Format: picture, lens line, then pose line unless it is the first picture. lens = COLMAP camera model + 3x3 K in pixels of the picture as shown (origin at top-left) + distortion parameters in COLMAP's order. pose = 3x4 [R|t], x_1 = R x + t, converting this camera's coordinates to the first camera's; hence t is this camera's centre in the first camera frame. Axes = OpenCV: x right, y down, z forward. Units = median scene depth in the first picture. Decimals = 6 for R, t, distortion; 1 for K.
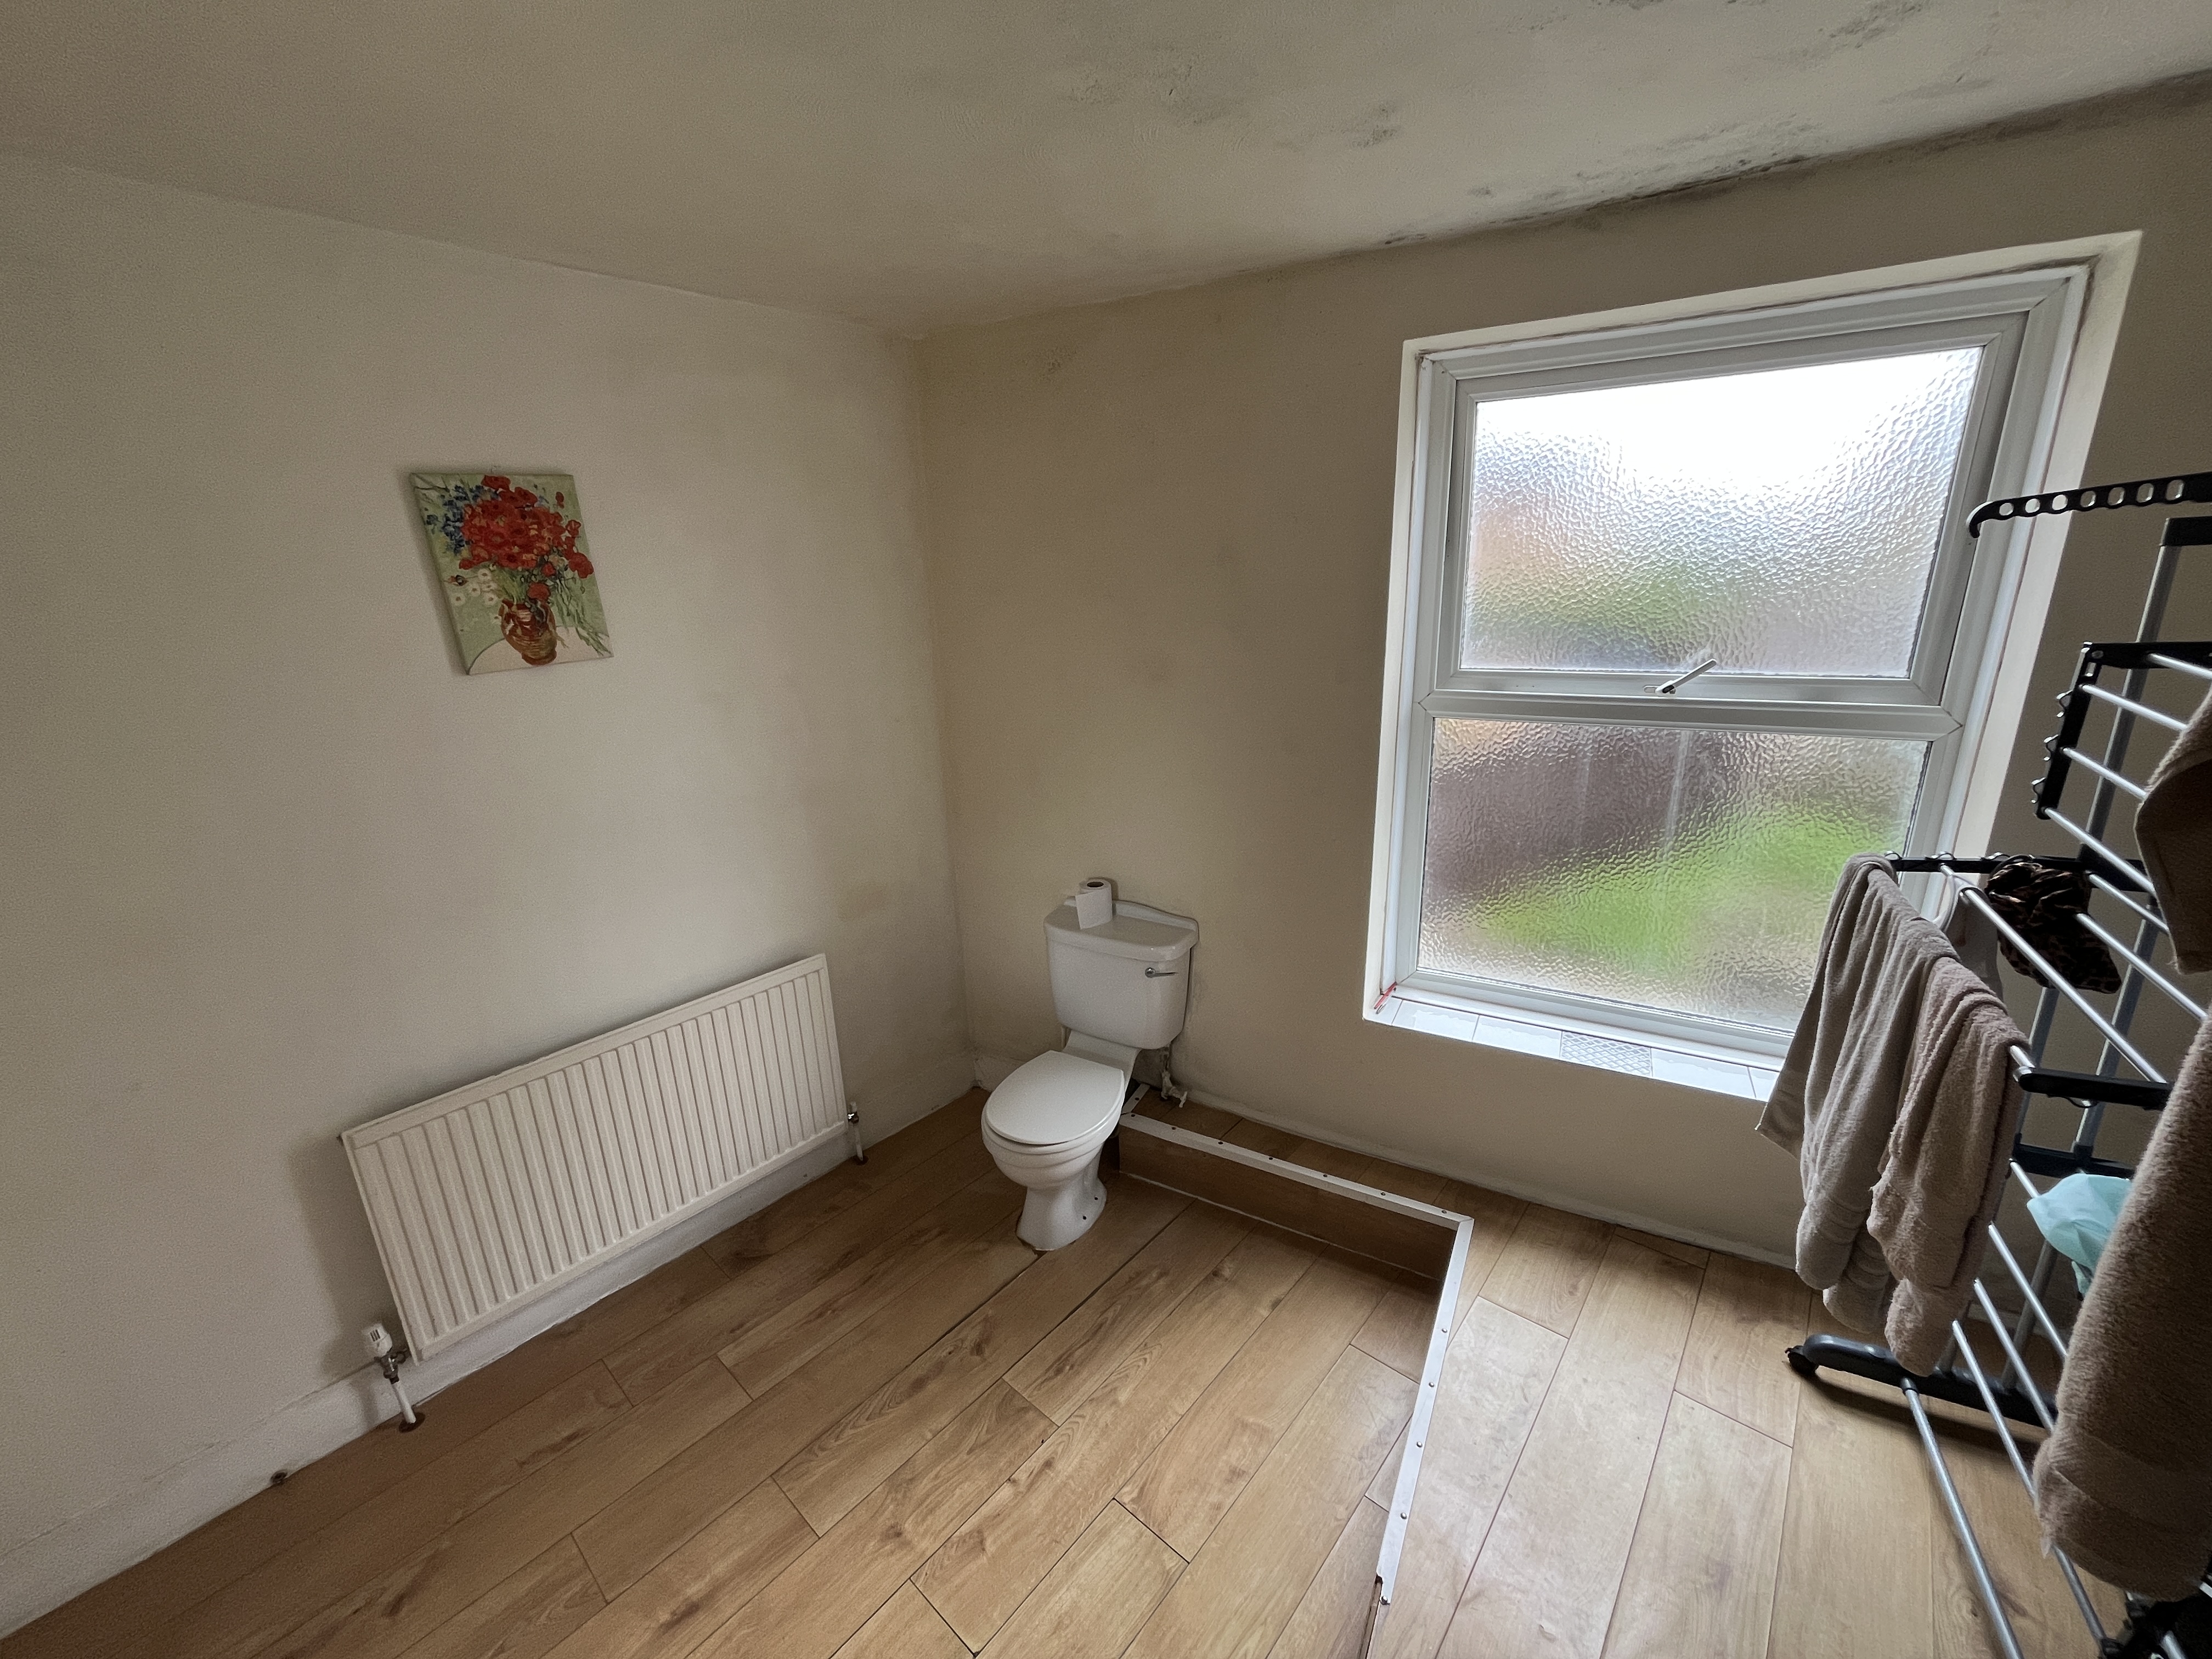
lens RADIAL K [[890.9, 0, 1096.9], [0, 890.9, 823.5], [0, 0, 1]] dist [-0.006463, -0.000016]
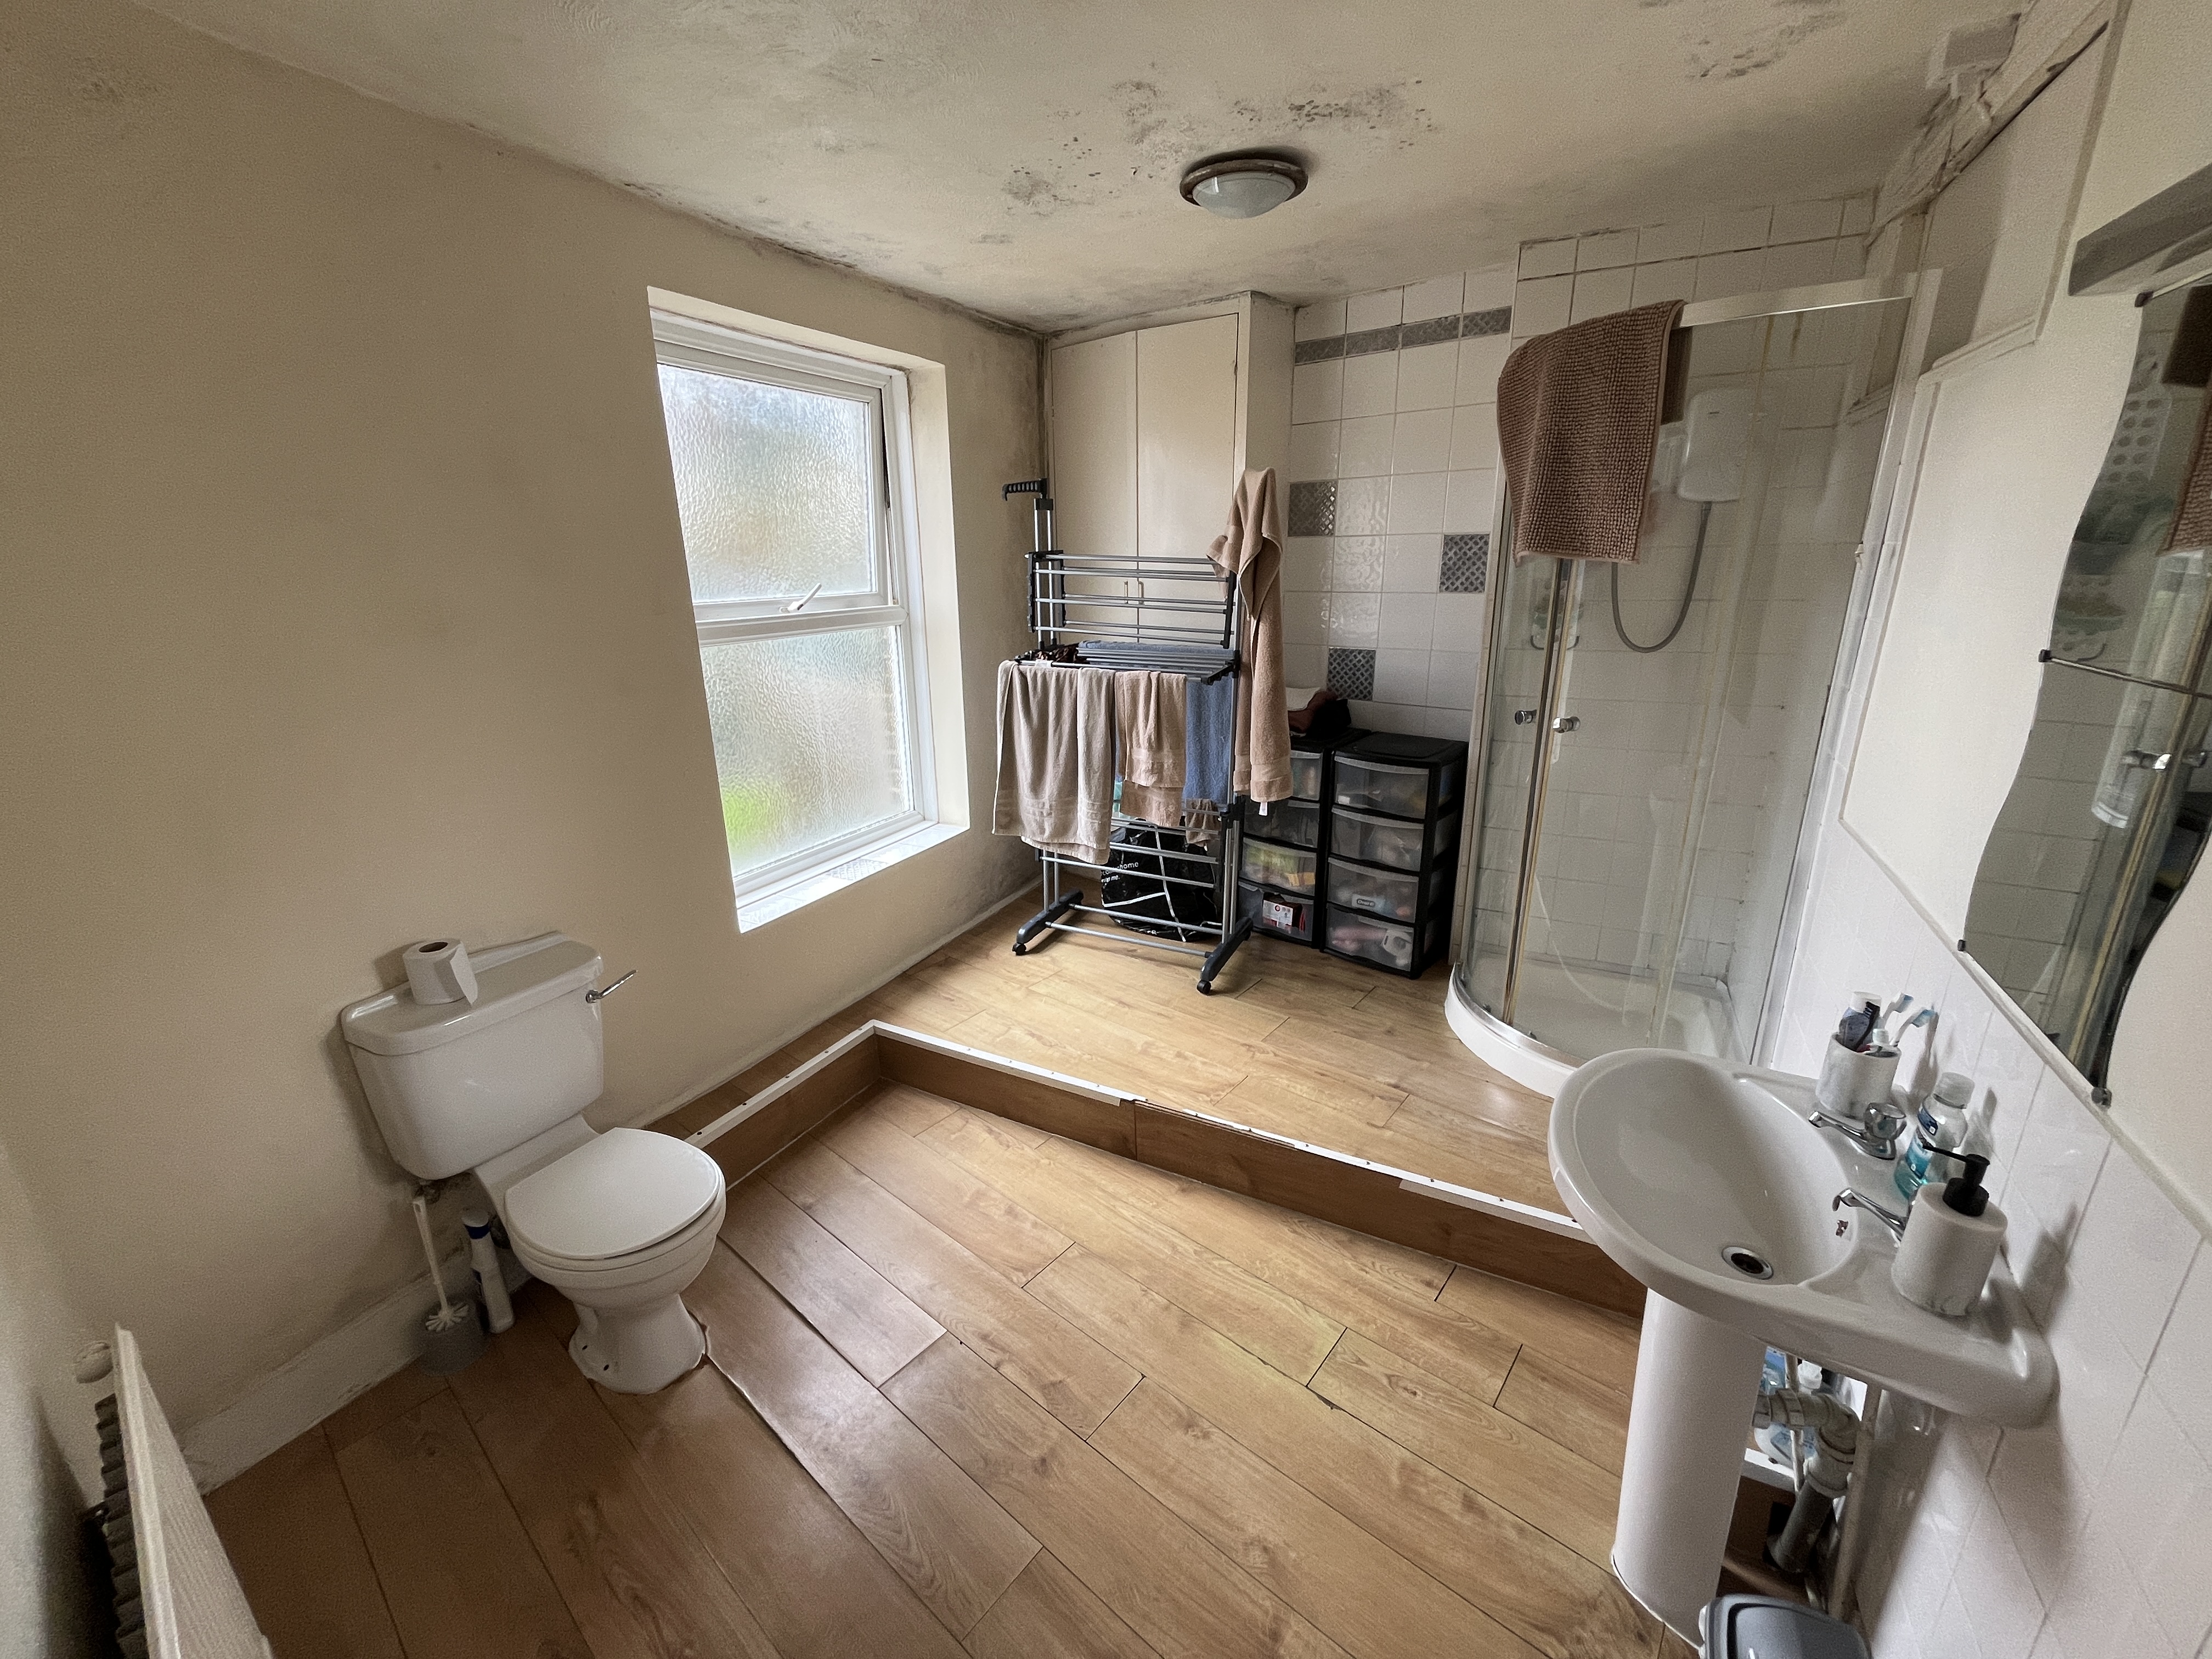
lens RADIAL K [[890.9, 0, 1096.9], [0, 890.9, 823.5], [0, 0, 1]] dist [-0.006463, -0.000016]
pose [[-0.027295, -0.251917, 0.967364, -0.941841], [0.299997, 0.921053, 0.248322, -0.049944], [-0.953549, 0.296985, 0.050434, 0.667265]]
